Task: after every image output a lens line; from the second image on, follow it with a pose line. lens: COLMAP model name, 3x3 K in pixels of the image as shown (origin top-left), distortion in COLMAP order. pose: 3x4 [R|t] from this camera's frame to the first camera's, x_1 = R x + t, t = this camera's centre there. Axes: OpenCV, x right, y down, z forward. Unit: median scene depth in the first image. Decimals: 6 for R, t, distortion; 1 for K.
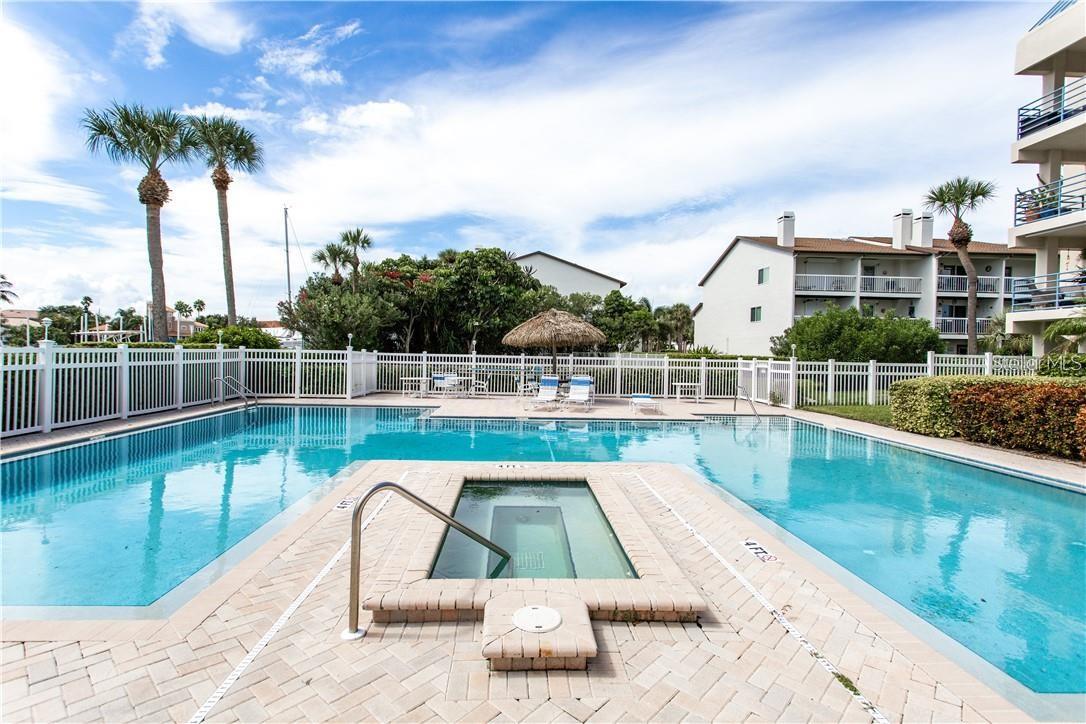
lens RADIAL K [[509.9, 0, 536.1], [0, 509.9, 363.3], [0, 0, 1]] dist [0.002681, 0.000671]
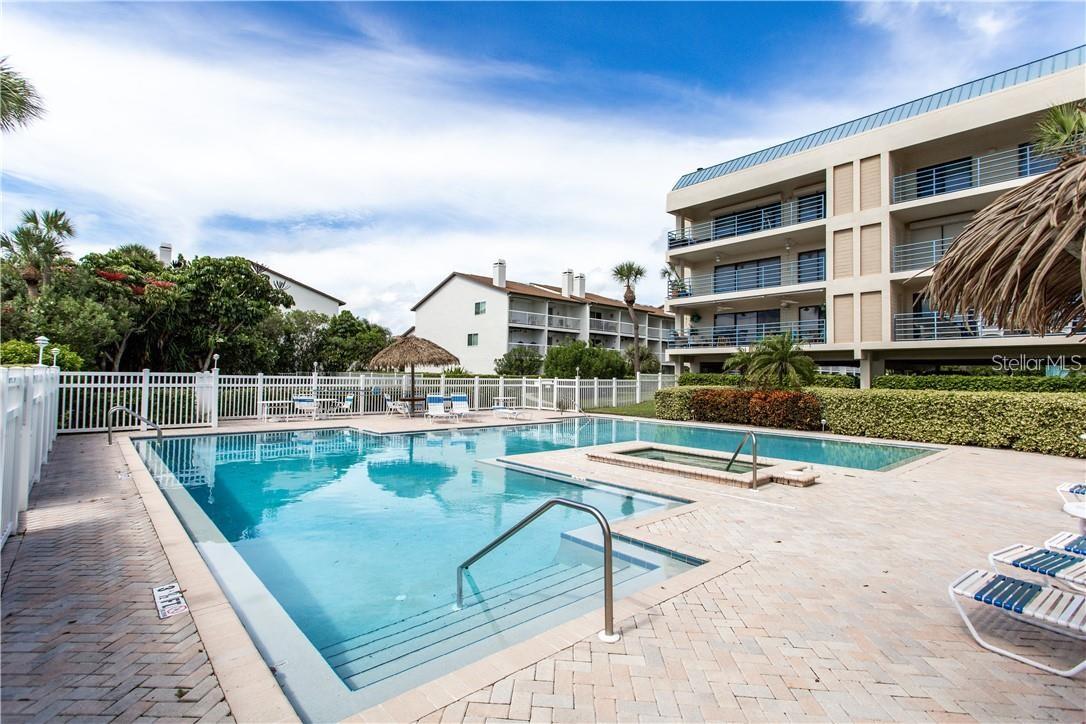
lens RADIAL K [[509.9, 0, 536.1], [0, 509.9, 363.3], [0, 0, 1]] dist [0.002681, 0.000671]
pose [[0.778407, 0.007079, 0.627721, -0.272458], [0.014693, 0.999457, -0.029492, -0.004443], [-0.627588, 0.032180, 0.777880, -0.028583]]
